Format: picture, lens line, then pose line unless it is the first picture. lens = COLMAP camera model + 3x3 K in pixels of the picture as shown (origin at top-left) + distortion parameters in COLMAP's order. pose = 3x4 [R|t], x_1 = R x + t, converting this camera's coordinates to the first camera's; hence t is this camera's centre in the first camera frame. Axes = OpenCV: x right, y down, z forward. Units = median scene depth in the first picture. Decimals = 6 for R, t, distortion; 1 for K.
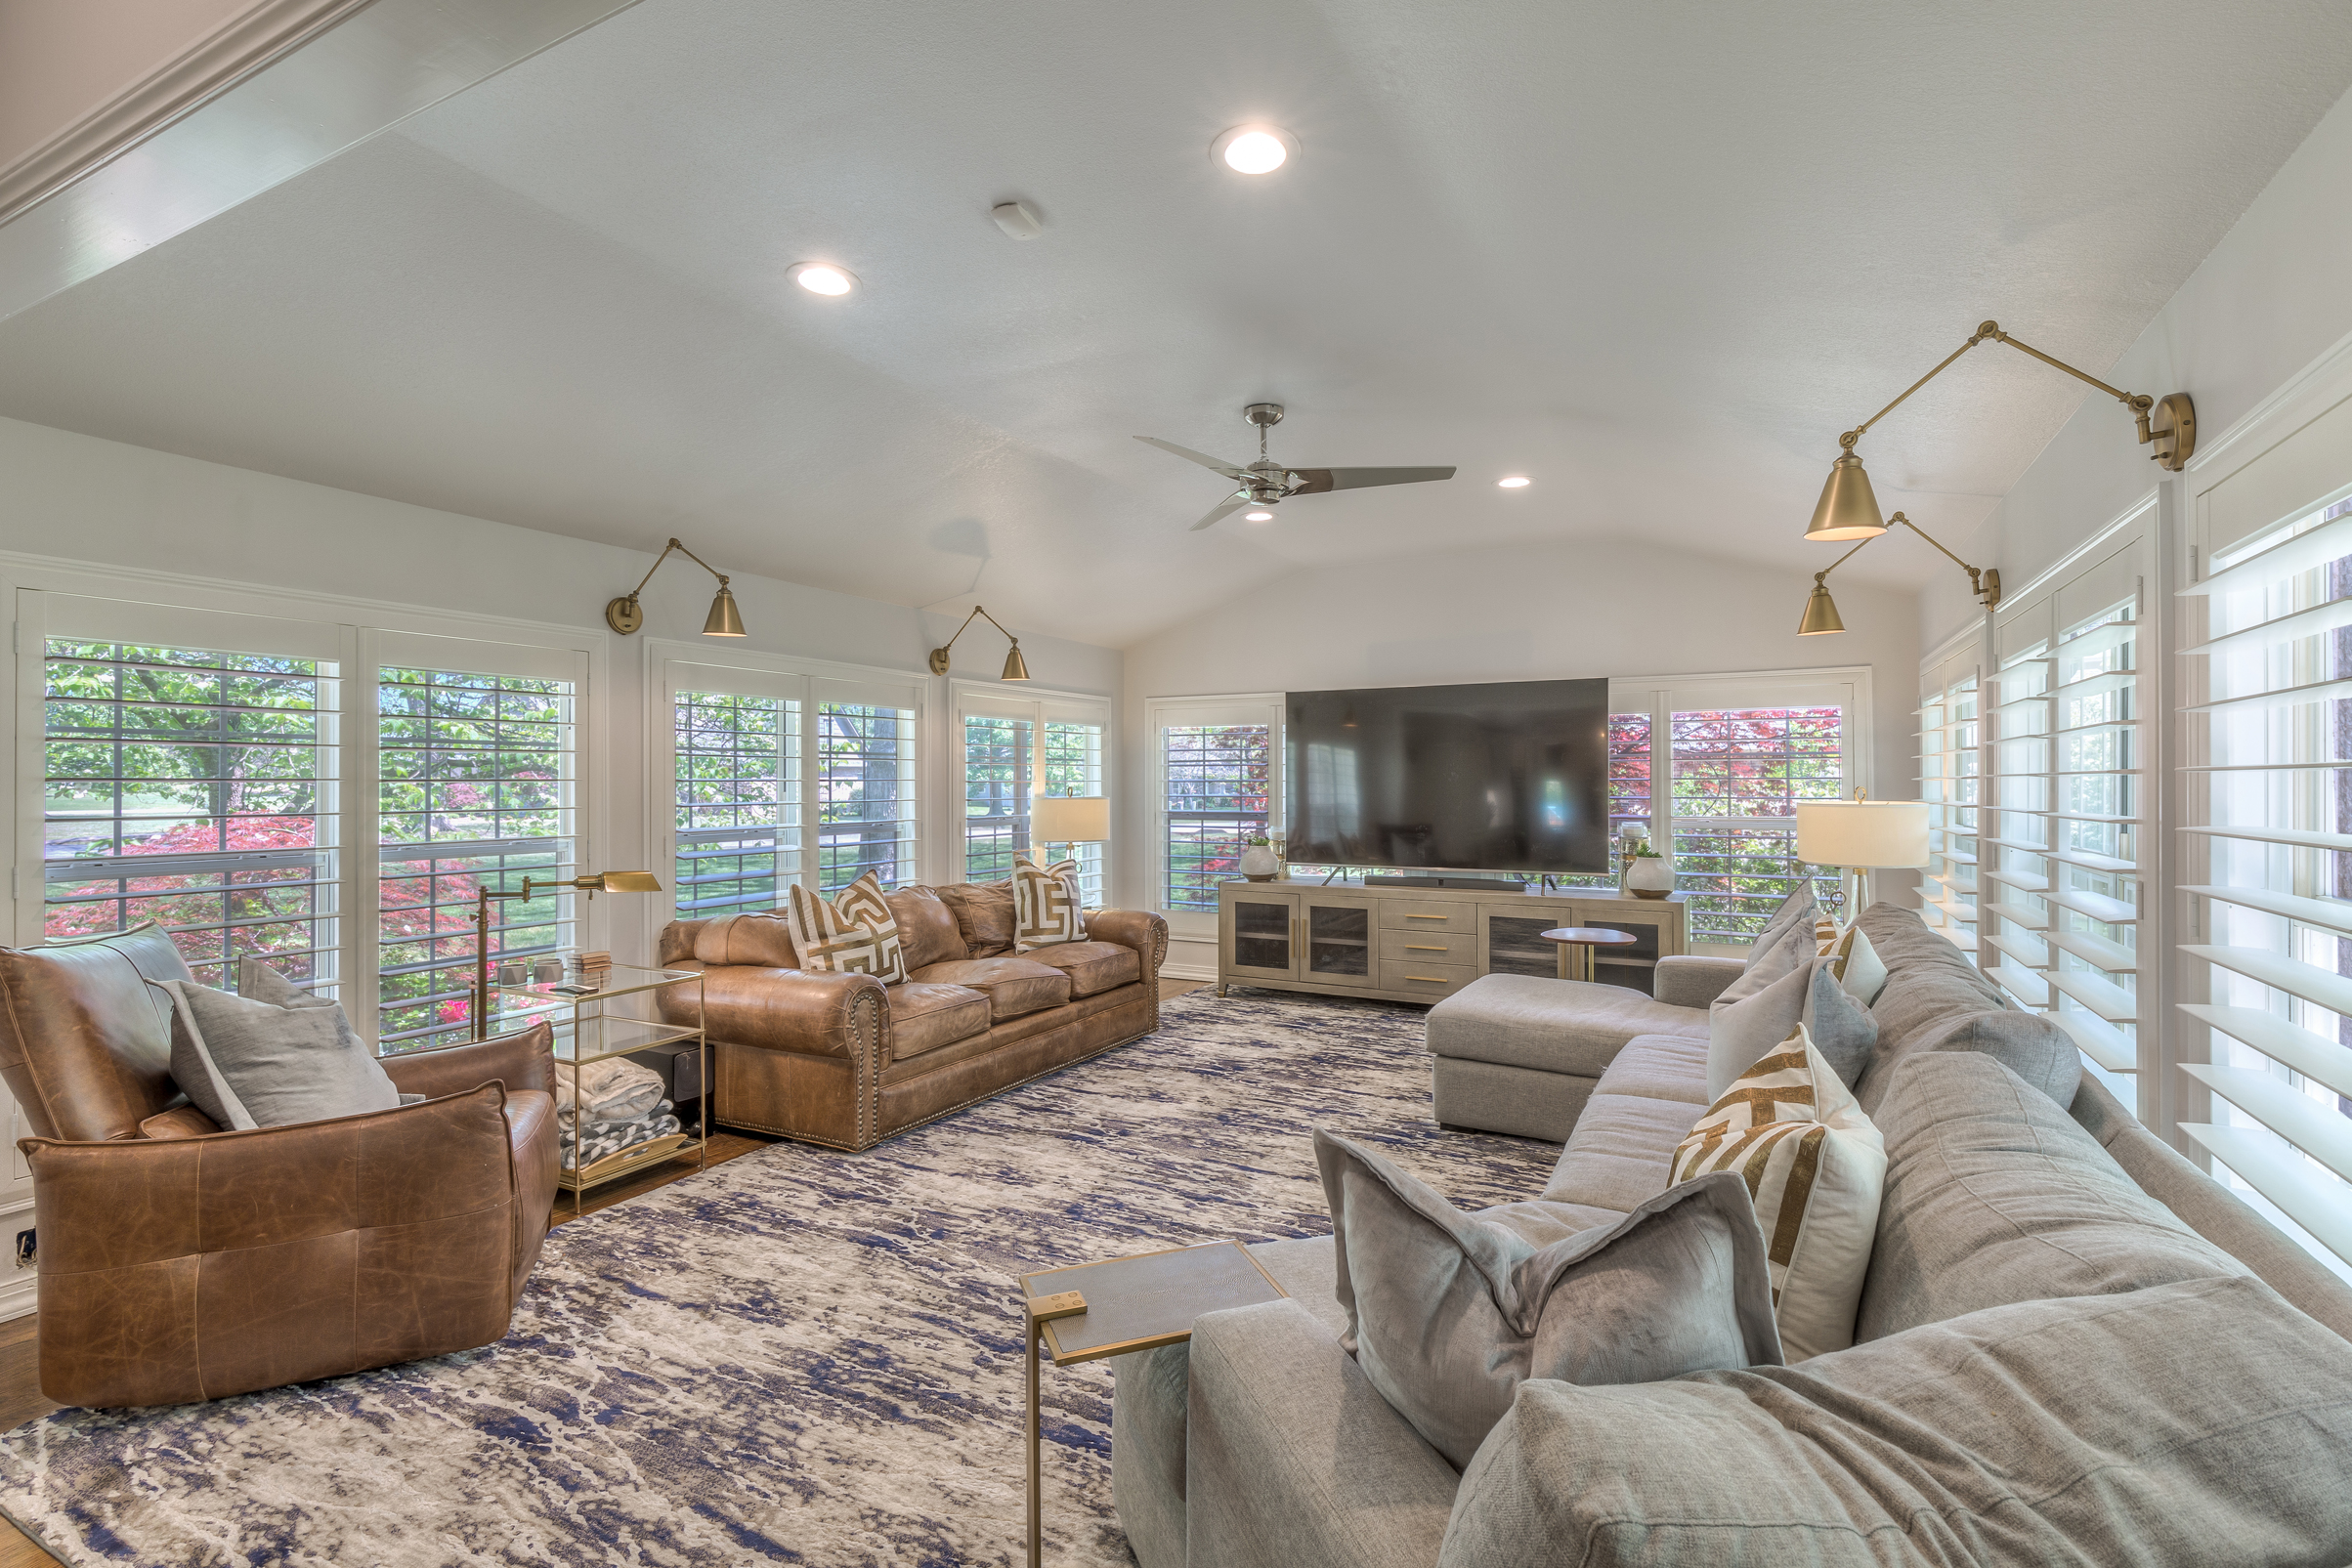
lens RADIAL K [[1070.6, 0, 1211.2], [0, 1070.6, 776.0], [0, 0, 1]] dist [0.013766, -0.000038]
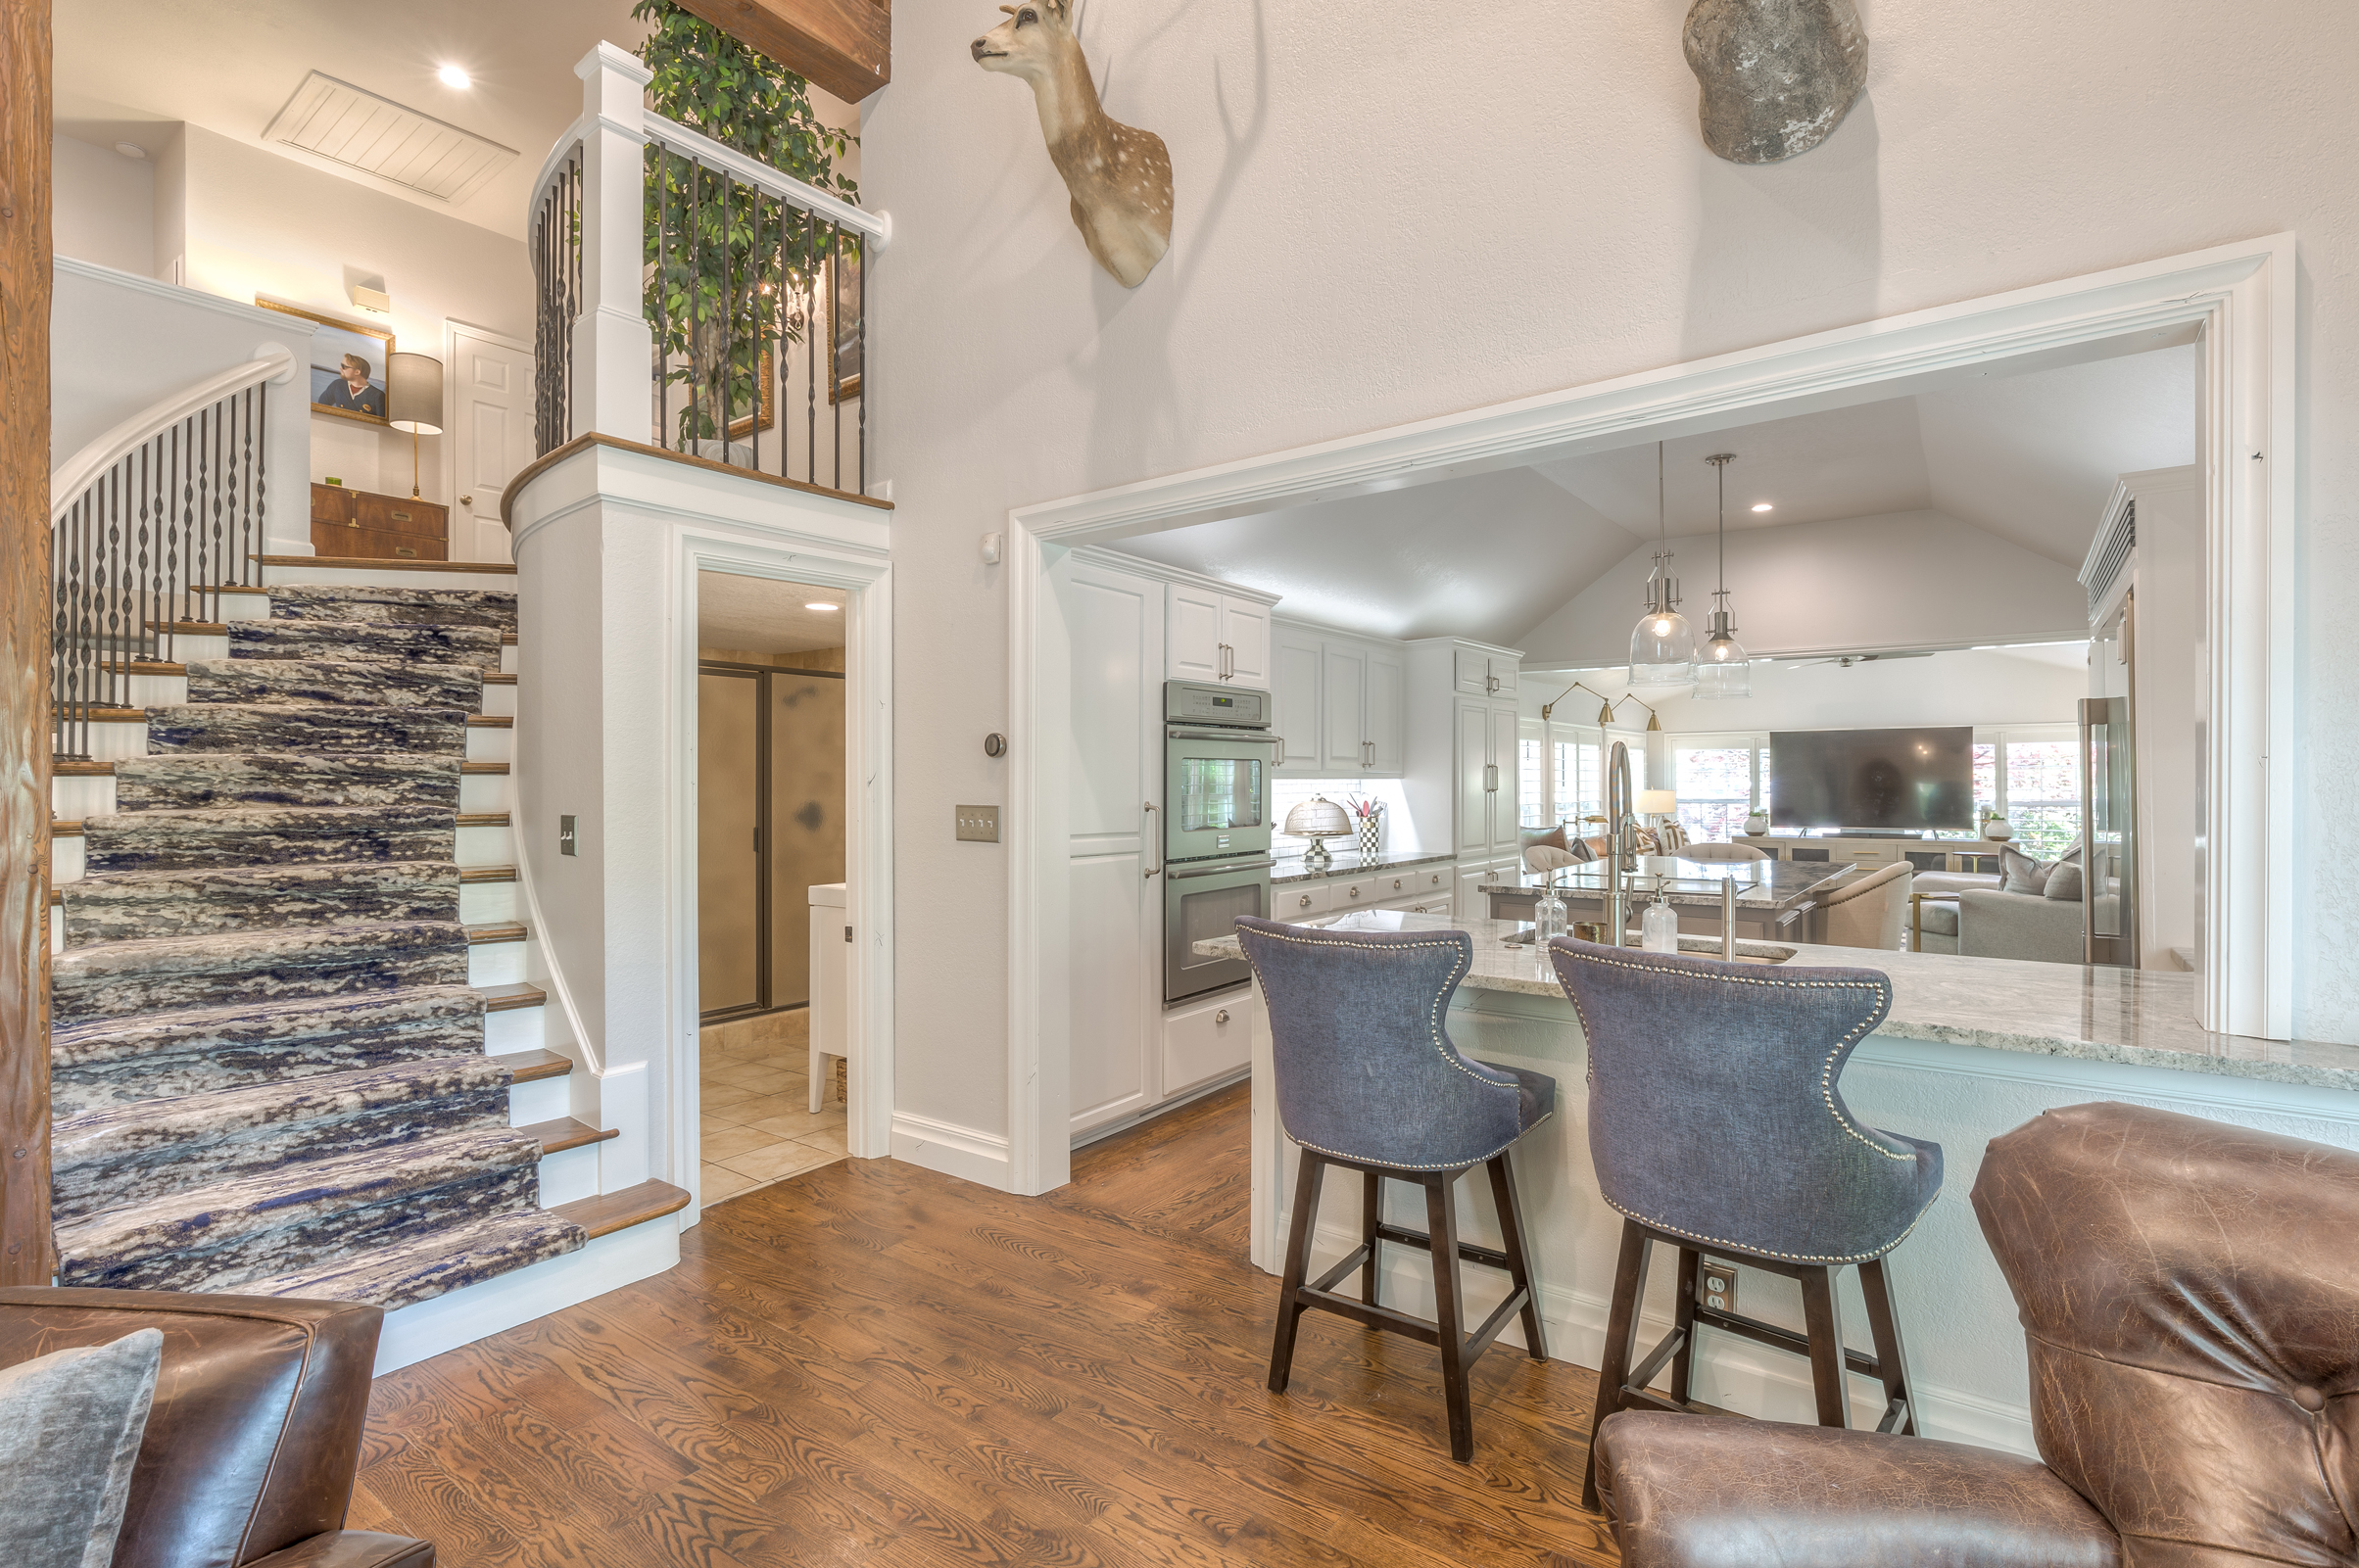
lens RADIAL K [[1106.6, 0, 1212.7], [0, 1106.6, 774.3], [0, 0, 1]] dist [-0.000870, 0.000963]
pose [[0.988864, -0.003119, -0.148791, -0.807119], [0.002621, 0.999990, -0.003547, -0.003722], [0.148801, 0.003118, 0.988862, -1.375218]]
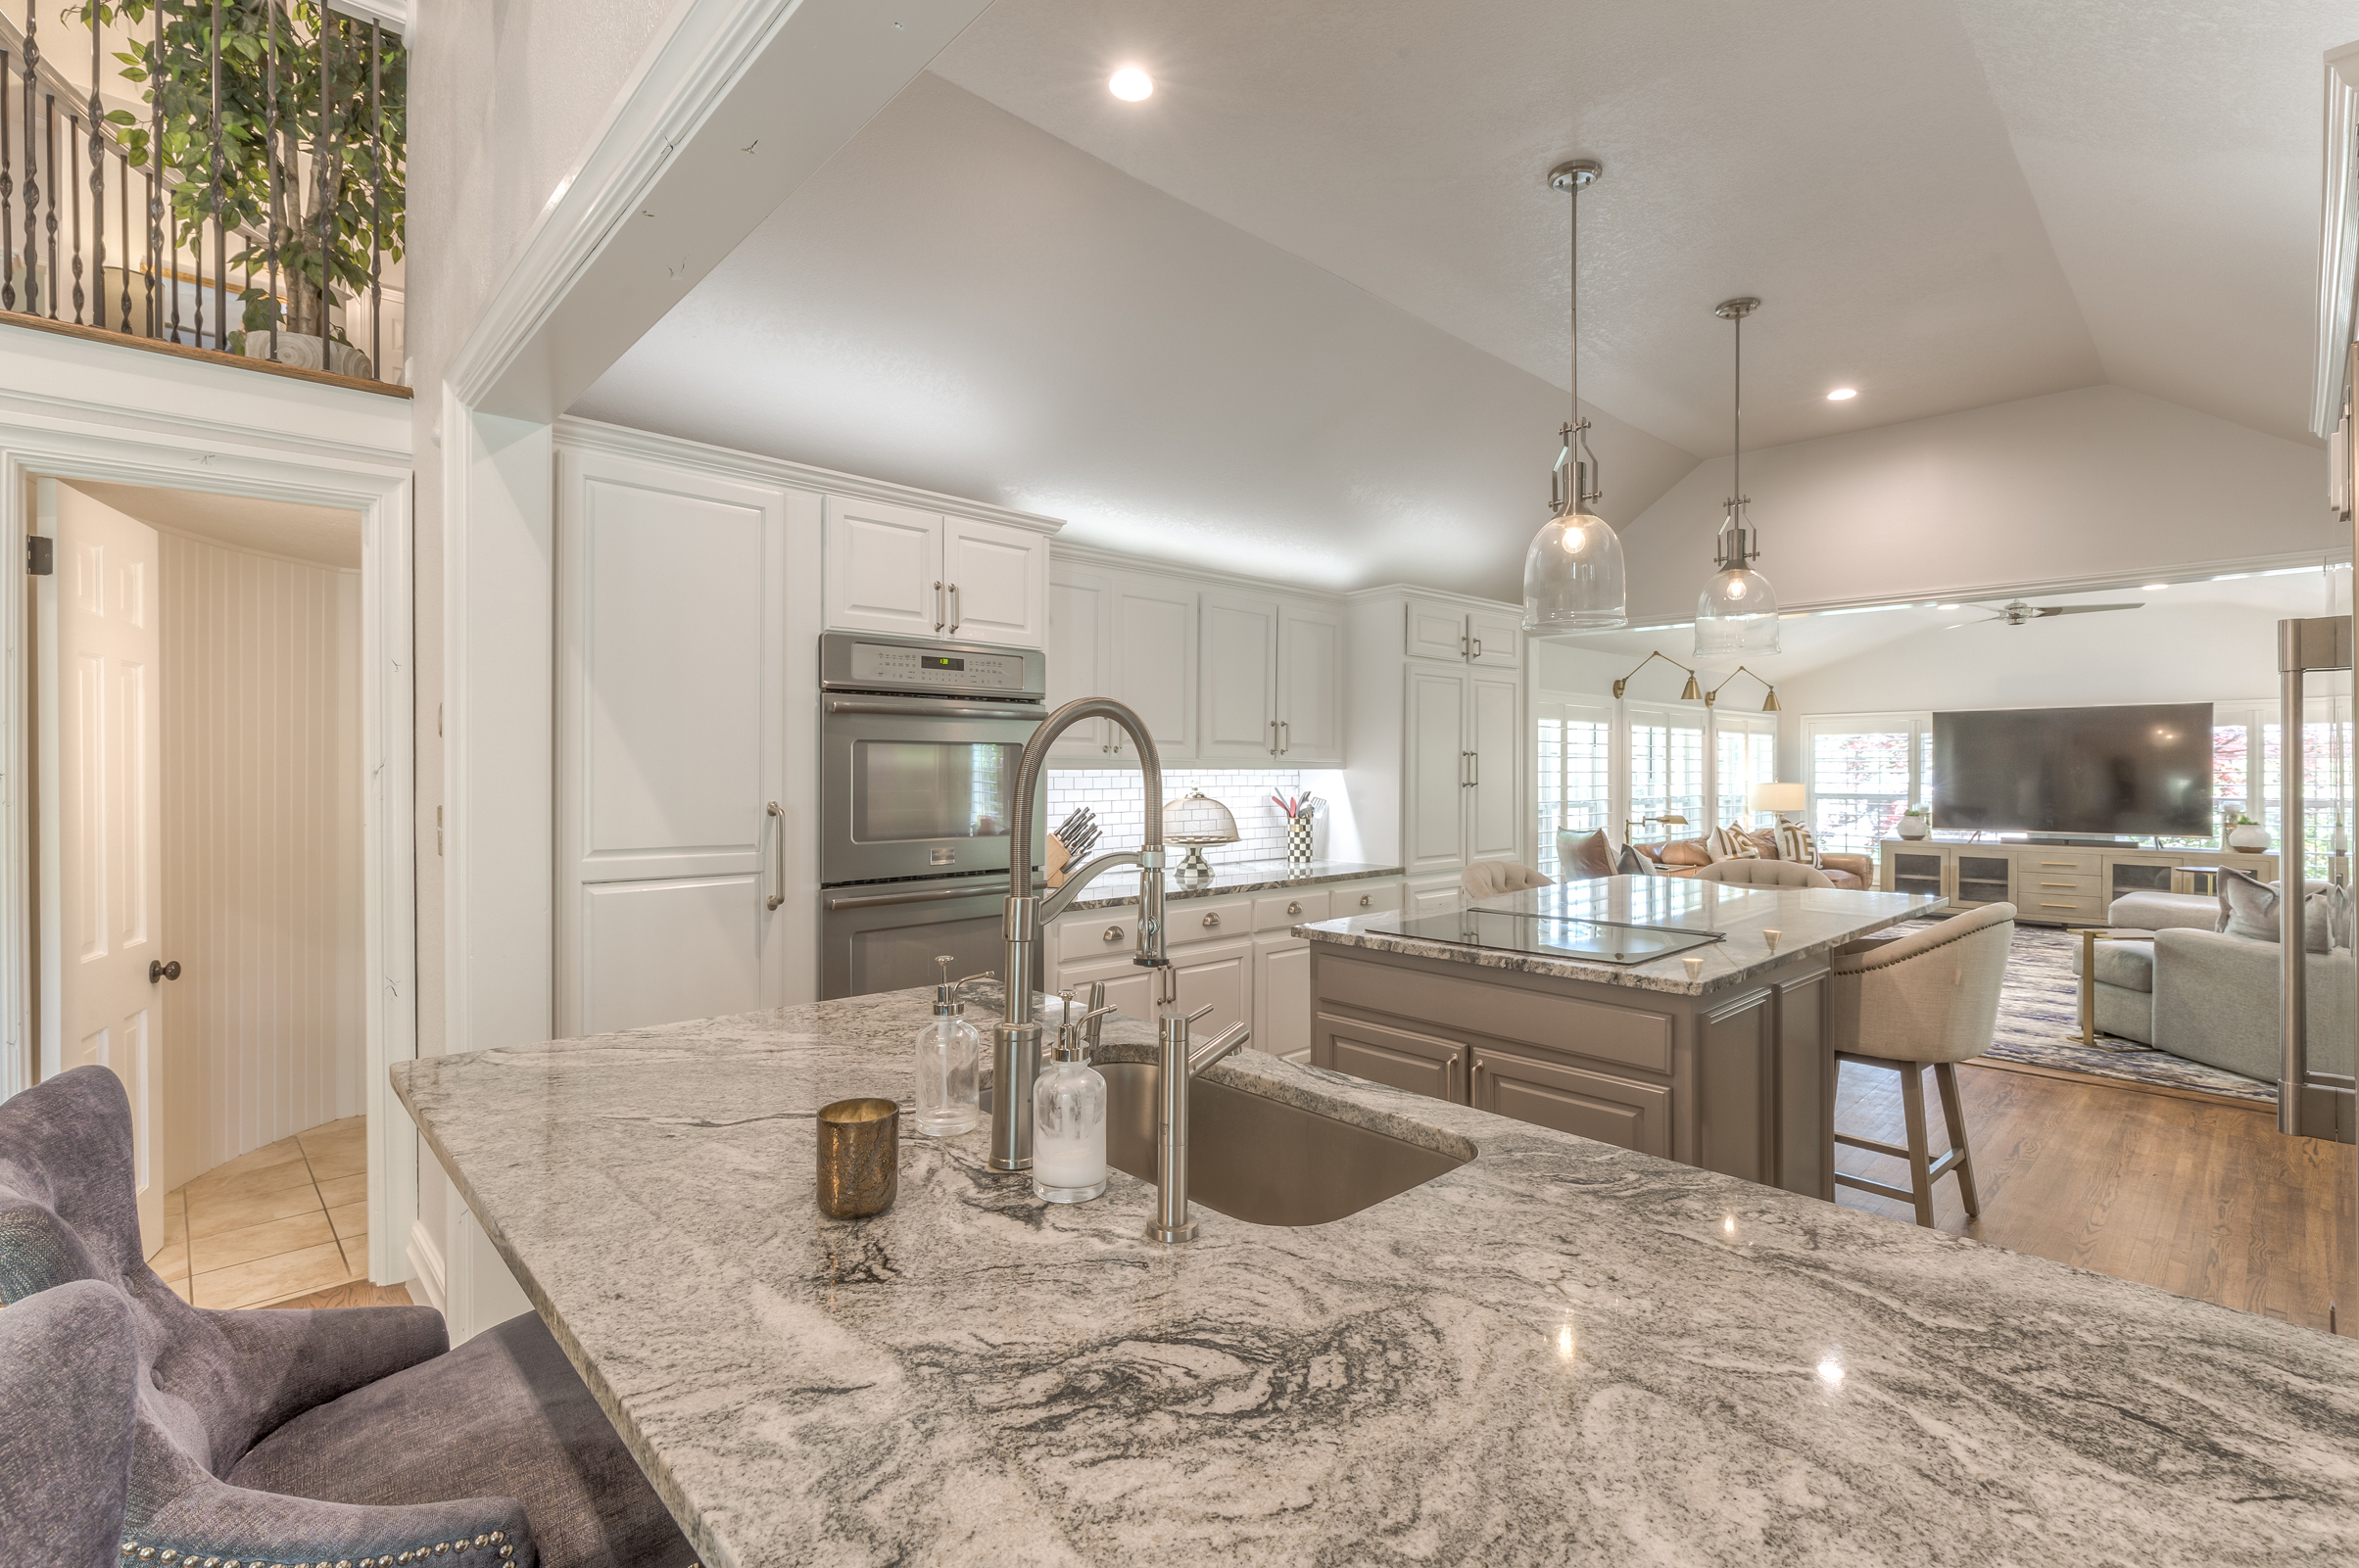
lens RADIAL K [[1078.0, 0, 1212.2], [0, 1078.0, 773.8], [0, 0, 1]] dist [-0.003113, -0.000455]
pose [[0.948590, 0.002292, -0.316499, -0.553468], [-0.000168, 0.999977, 0.006735, -0.005057], [0.316507, -0.006336, 0.948569, -0.991293]]
